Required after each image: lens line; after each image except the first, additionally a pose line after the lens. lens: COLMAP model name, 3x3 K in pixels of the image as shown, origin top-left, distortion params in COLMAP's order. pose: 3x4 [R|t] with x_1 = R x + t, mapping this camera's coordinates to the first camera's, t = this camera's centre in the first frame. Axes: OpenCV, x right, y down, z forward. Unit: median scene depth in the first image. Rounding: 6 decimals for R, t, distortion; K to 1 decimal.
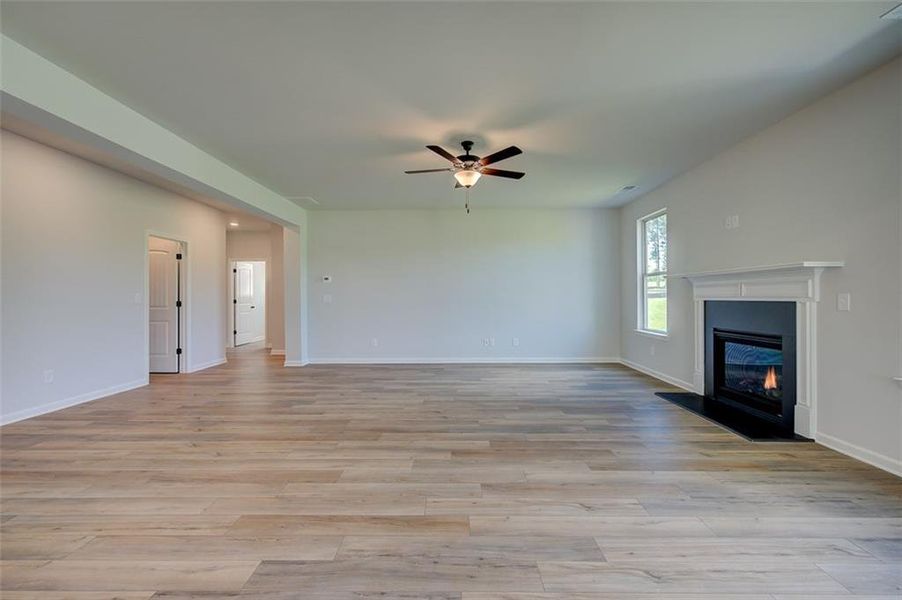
lens RADIAL K [[388.7, 0, 451.0], [0, 388.7, 296.4], [0, 0, 1]] dist [-0.004856, 0.000994]
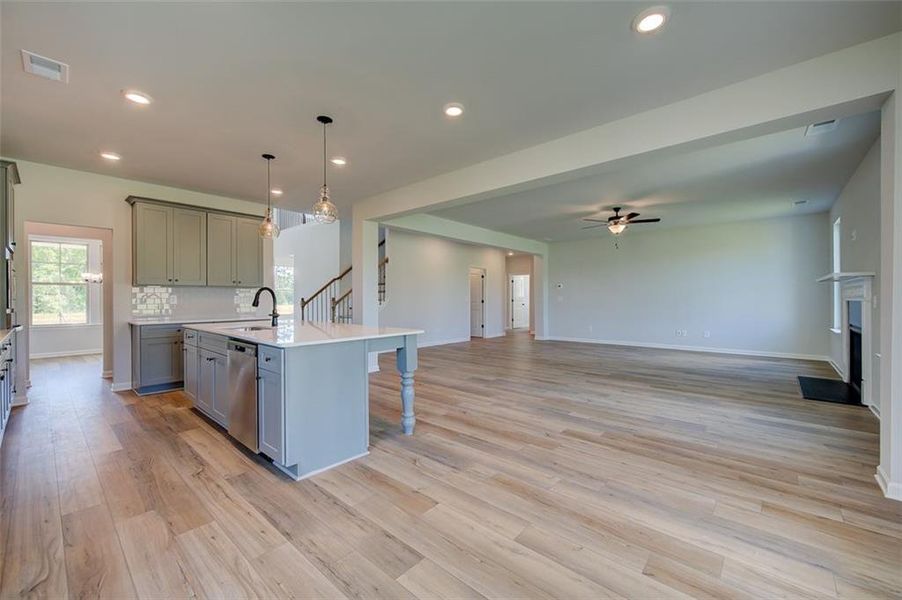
lens RADIAL K [[363.9, 0, 451.4], [0, 363.9, 299.2], [0, 0, 1]] dist [0.007914, -0.001565]
pose [[0.756224, 0.001264, -0.654312, 0.465822], [0.002638, 0.999984, 0.004981, -0.002532], [0.654308, -0.005493, 0.756208, -0.598296]]
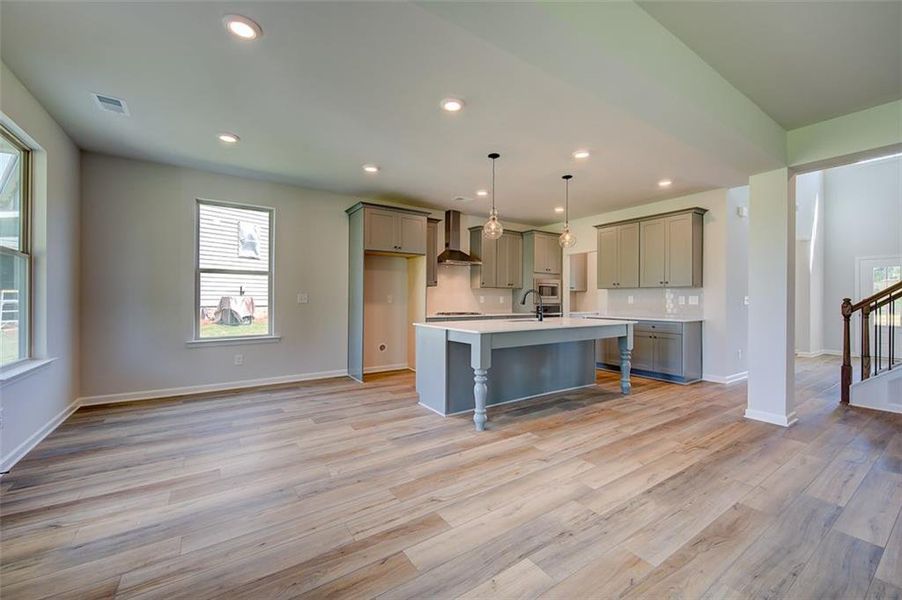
lens RADIAL K [[363.9, 0, 451.6], [0, 363.9, 298.2], [0, 0, 1]] dist [0.007914, -0.001565]
pose [[-0.826835, -0.001311, -0.562443, 0.398417], [0.000202, 0.999997, -0.002628, 0.001184], [0.562445, -0.002286, -0.826832, 0.423990]]
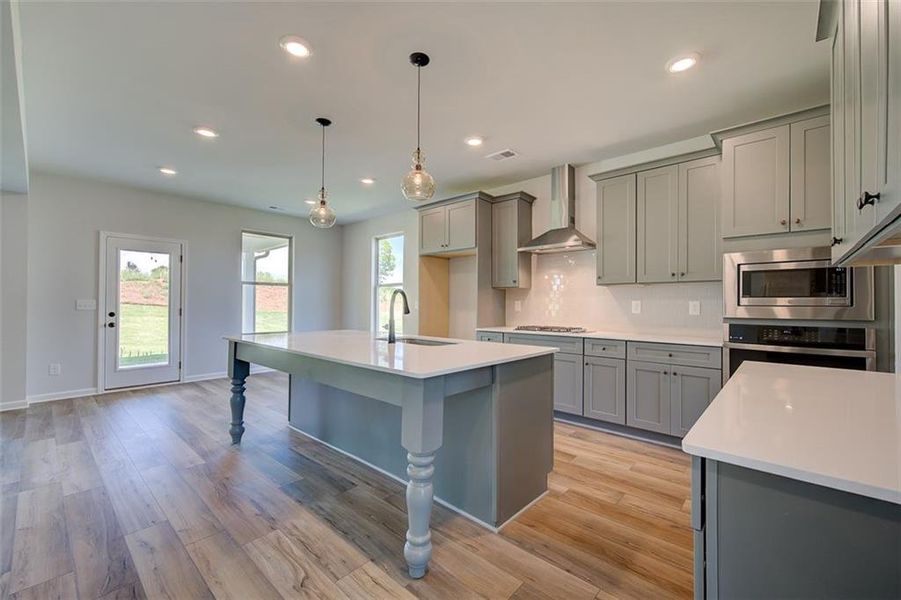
lens RADIAL K [[363.5, 0, 452.2], [0, 363.5, 299.7], [0, 0, 1]] dist [0.007914, -0.001565]
pose [[-0.748727, 0.006321, 0.662848, -0.800043], [-0.003453, 0.999904, -0.013436, -0.000929], [-0.662869, -0.012349, -0.748634, 0.114806]]
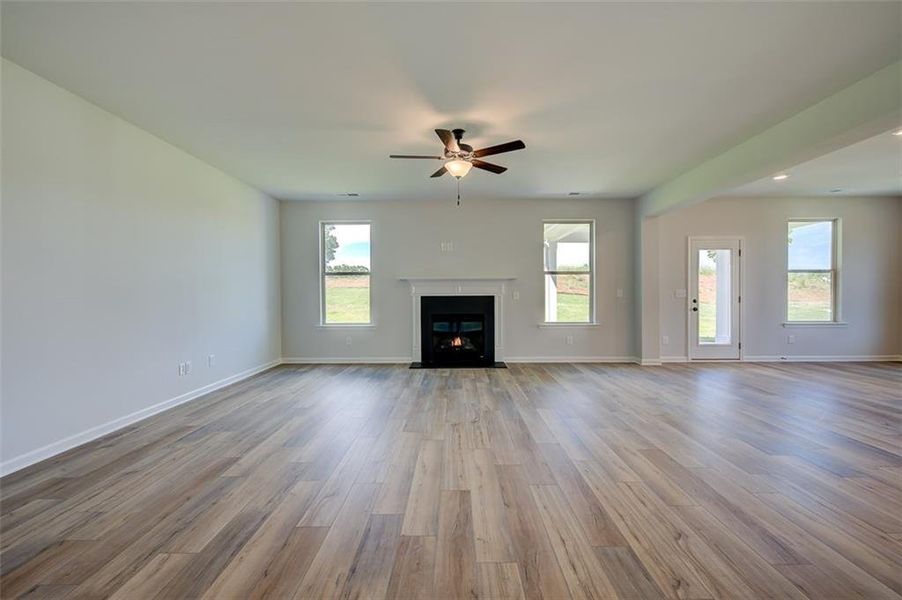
lens RADIAL K [[388.7, 0, 452.5], [0, 388.7, 297.1], [0, 0, 1]] dist [-0.004856, 0.000994]
pose [[-0.006363, -0.006877, 0.999956, -0.783376], [0.002596, 0.999973, 0.006894, 0.004346], [-0.999976, 0.002640, -0.006345, 0.874894]]
